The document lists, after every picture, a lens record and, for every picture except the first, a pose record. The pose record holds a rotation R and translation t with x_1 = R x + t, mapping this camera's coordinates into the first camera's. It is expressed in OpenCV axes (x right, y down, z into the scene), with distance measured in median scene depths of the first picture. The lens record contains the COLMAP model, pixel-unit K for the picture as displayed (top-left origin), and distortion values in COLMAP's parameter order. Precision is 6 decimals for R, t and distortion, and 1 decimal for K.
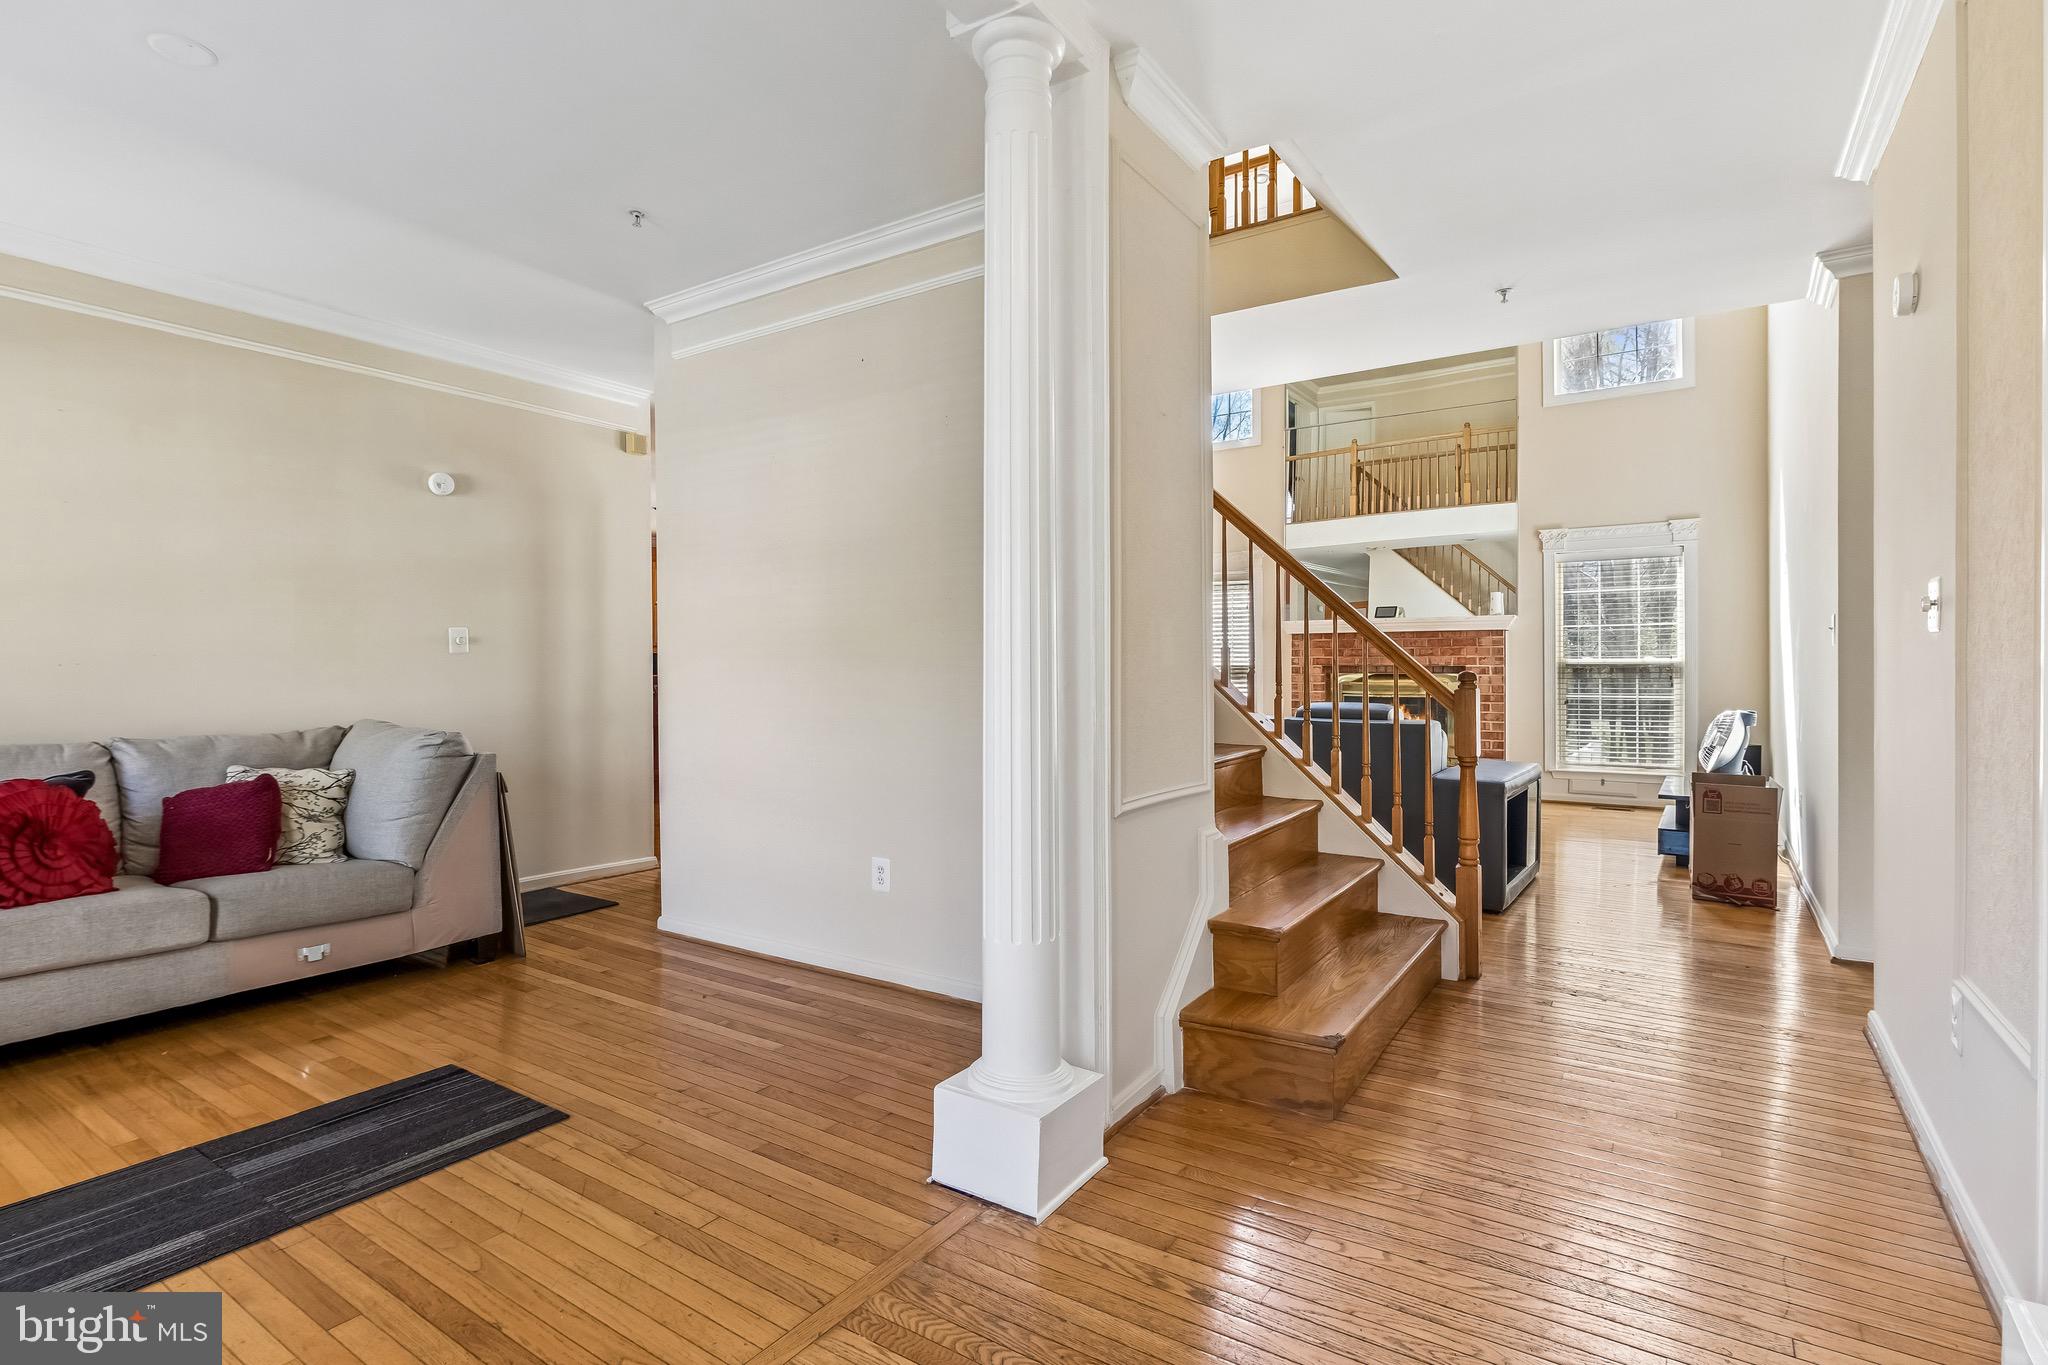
lens RADIAL K [[974.6, 0, 1044.8], [0, 974.6, 678.2], [0, 0, 1]] dist [0.001619, 0.000181]
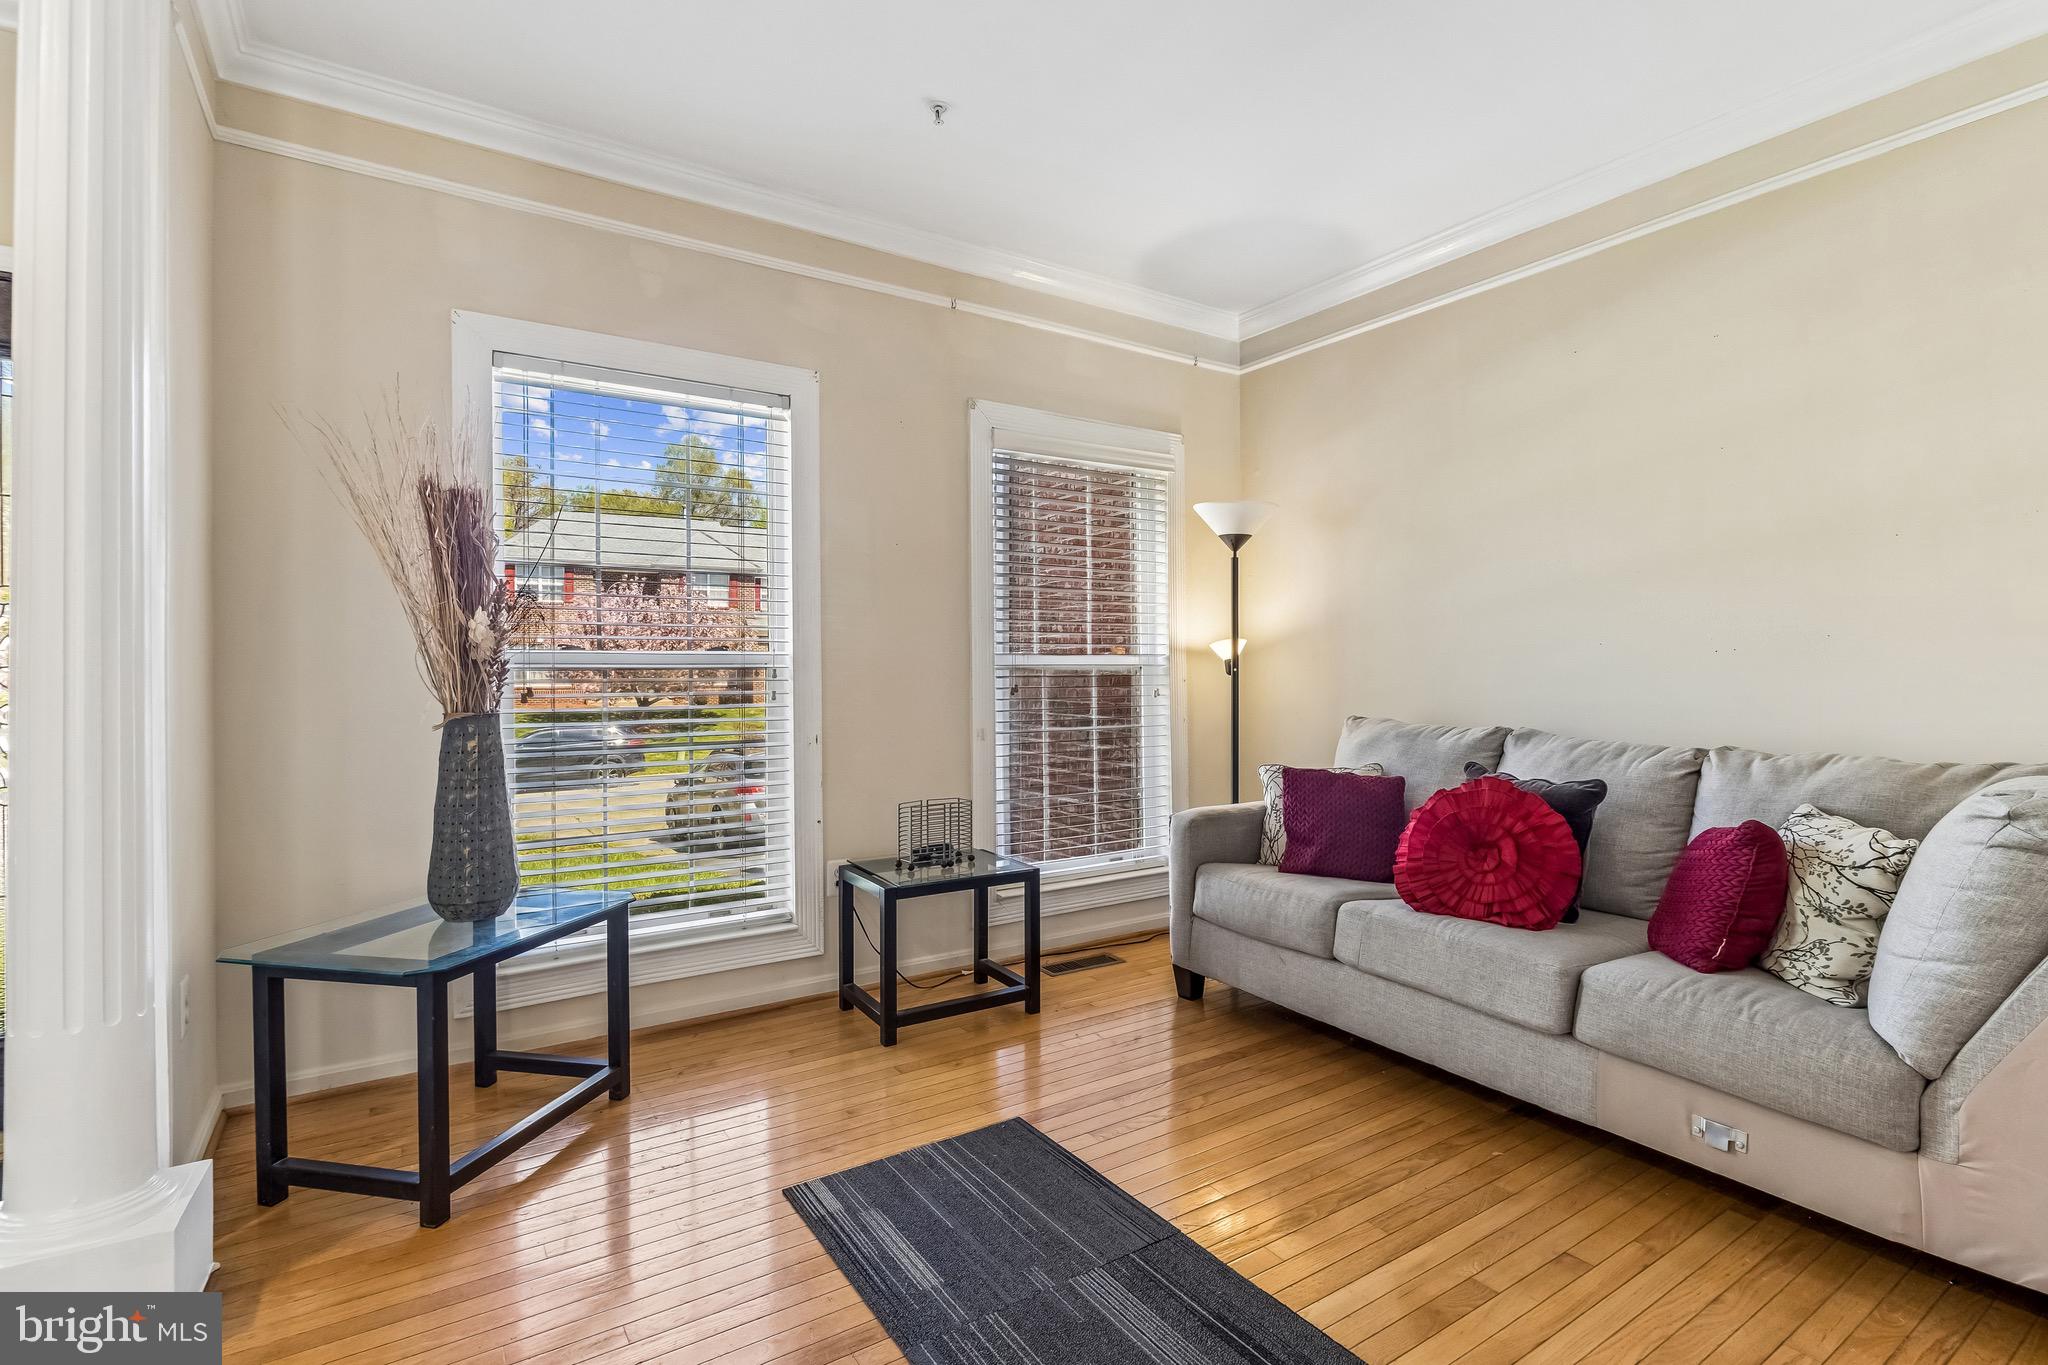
lens RADIAL K [[974.6, 0, 1044.8], [0, 974.6, 678.2], [0, 0, 1]] dist [0.001619, 0.000181]
pose [[-0.390672, 0.011884, -0.920453, -0.048757], [-0.005376, 0.999870, 0.015191, 0.000497], [0.920514, 0.010884, -0.390557, 0.756023]]
